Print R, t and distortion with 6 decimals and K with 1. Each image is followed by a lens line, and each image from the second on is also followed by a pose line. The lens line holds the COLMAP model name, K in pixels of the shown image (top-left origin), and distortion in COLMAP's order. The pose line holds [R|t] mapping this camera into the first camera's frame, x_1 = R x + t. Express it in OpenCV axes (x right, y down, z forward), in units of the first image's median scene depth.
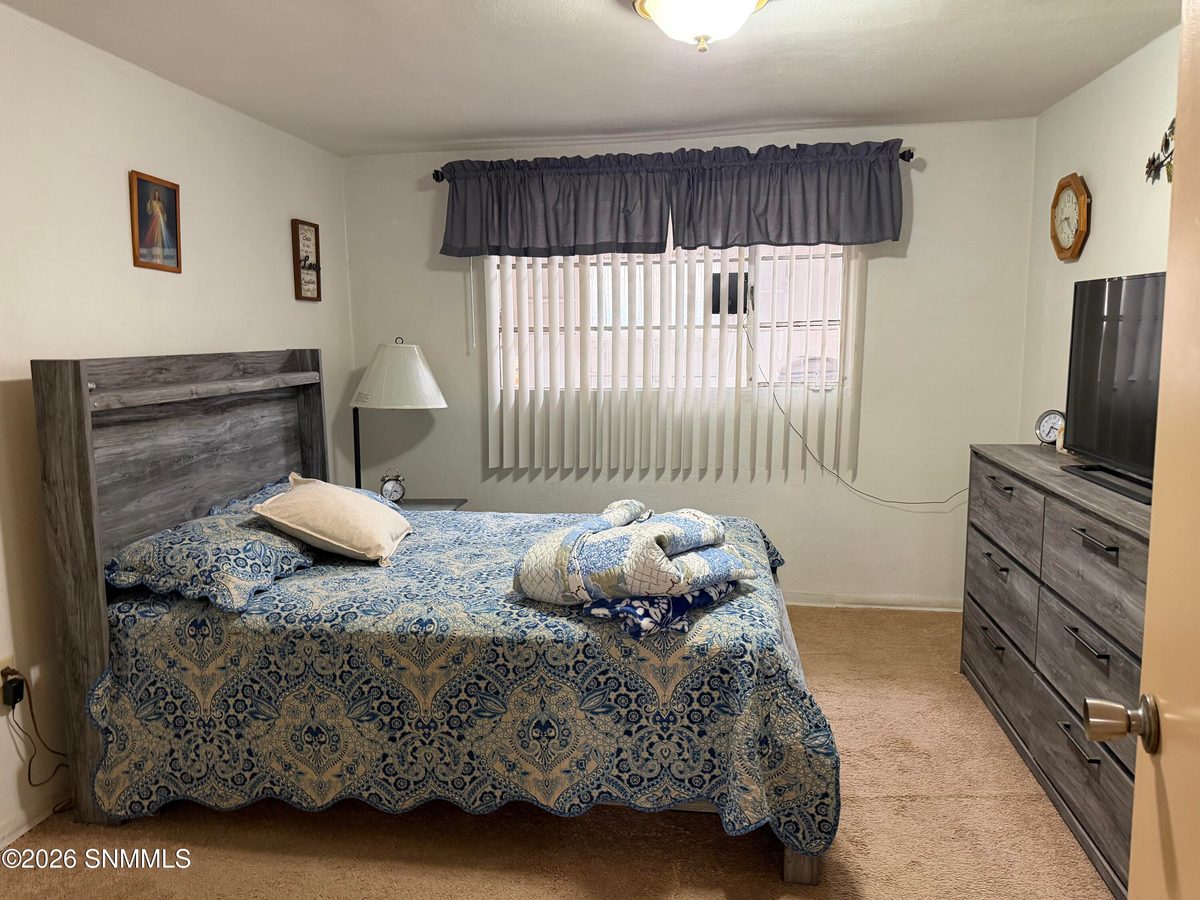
lens RADIAL K [[848.7, 0, 600.0], [0, 848.7, 450.0], [0, 0, 1]] dist [0.149542, -0.284327]
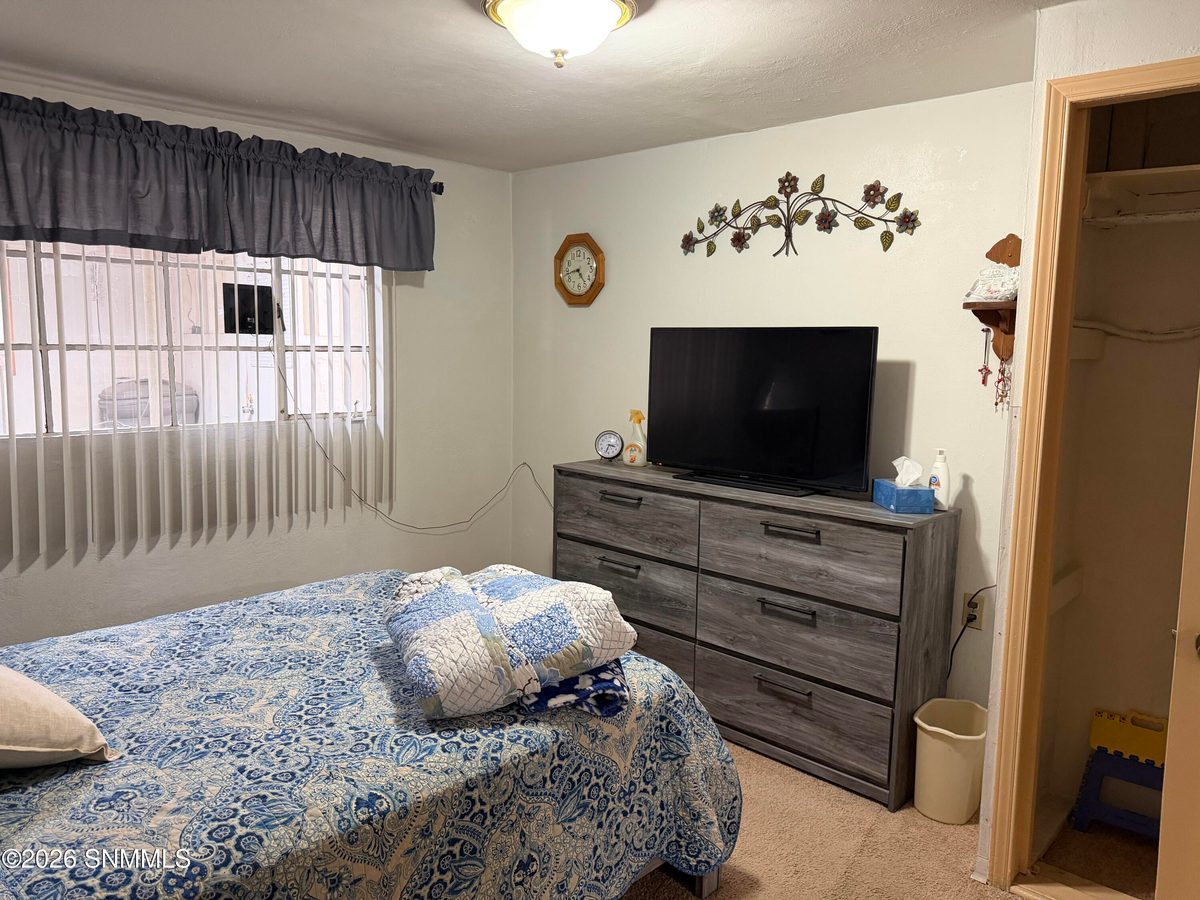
lens RADIAL K [[870.0, 0, 600.9], [0, 870.0, 438.9], [0, 0, 1]] dist [0.002983, -0.032003]
pose [[0.564140, -0.065159, 0.823104, -0.645235], [0.088370, 0.995920, 0.018272, -0.077395], [-0.820937, 0.062430, 0.567596, 0.449408]]
